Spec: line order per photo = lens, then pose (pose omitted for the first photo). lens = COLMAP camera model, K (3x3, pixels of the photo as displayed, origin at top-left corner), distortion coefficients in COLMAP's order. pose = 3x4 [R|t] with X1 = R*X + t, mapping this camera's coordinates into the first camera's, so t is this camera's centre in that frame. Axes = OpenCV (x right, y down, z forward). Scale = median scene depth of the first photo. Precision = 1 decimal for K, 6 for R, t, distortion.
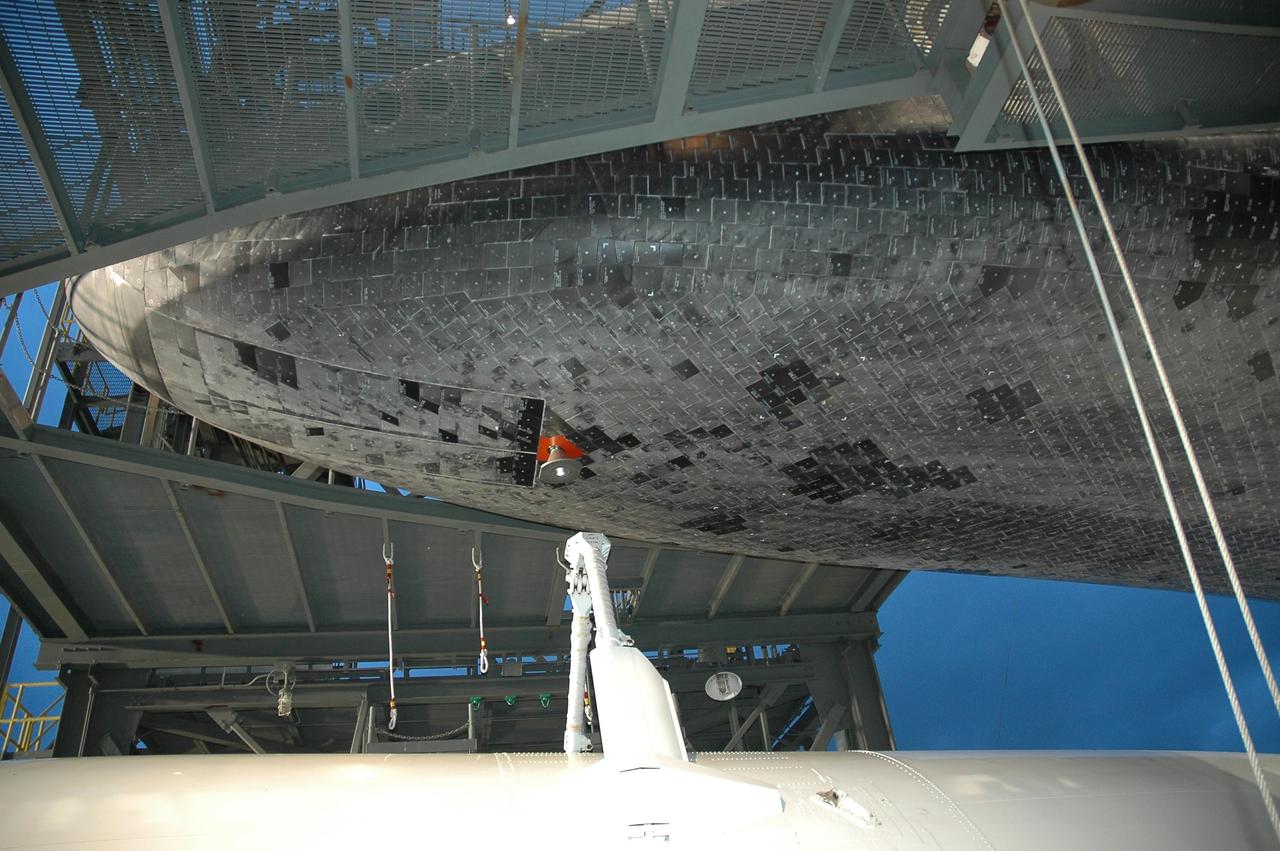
lens RADIAL K [[1007.1, 0, 640.0], [0, 1007.1, 425.5], [0, 0, 1]] dist [-0.176209, 0.182382]
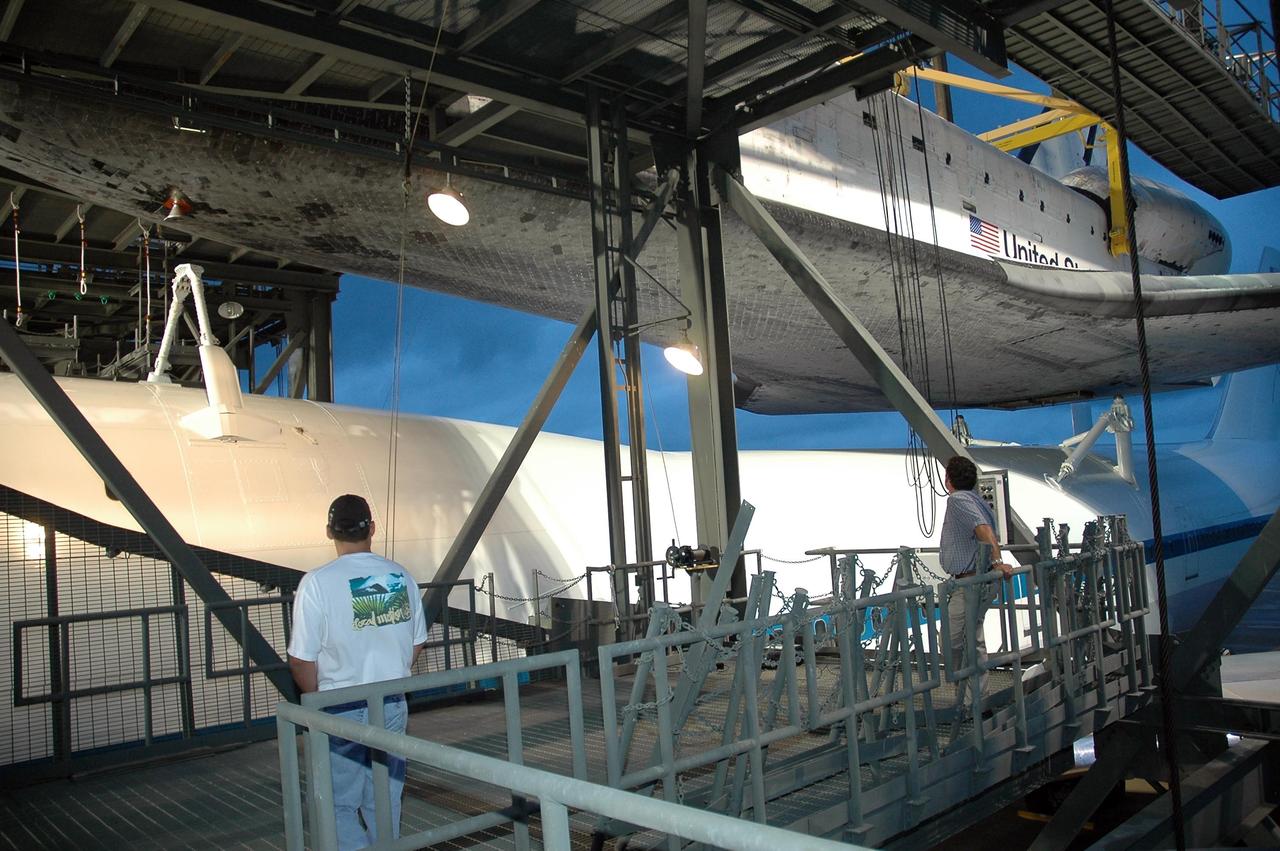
lens RADIAL K [[1007.1, 0, 640.0], [0, 1007.1, 425.5], [0, 0, 1]] dist [-0.176209, 0.182382]
pose [[0.840622, 0.114913, 0.529291, -0.268013], [-0.336600, 0.876444, 0.344306, -0.511729], [-0.424329, -0.467591, 0.775438, -0.851573]]
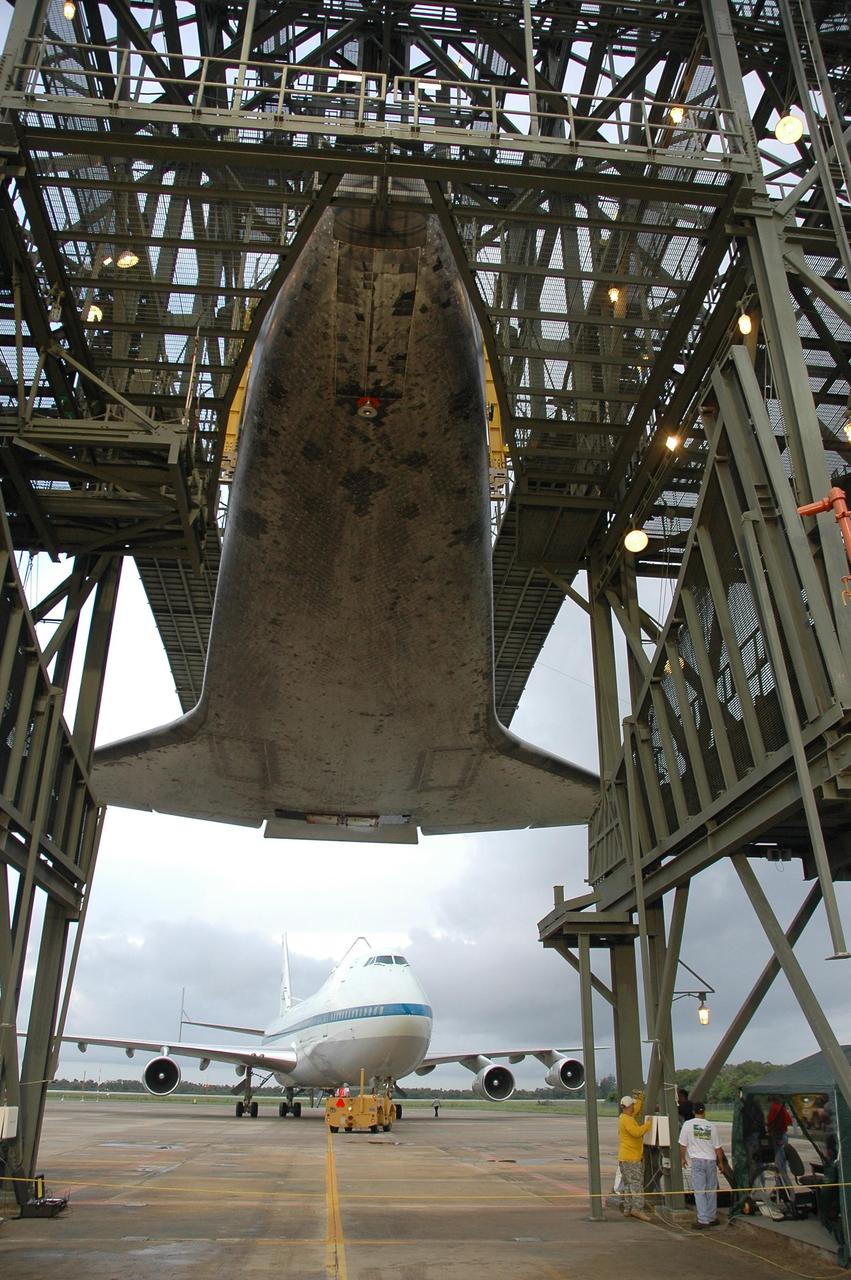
lens RADIAL K [[1007.1, 0, 425.5], [0, 1007.1, 640.0], [0, 0, 1]] dist [-0.176209, 0.182382]
pose [[0.065601, 0.507524, 0.859137, -1.884508], [-0.581666, 0.719030, -0.380343, 1.292605], [-0.810778, -0.474780, 0.342378, -0.173290]]
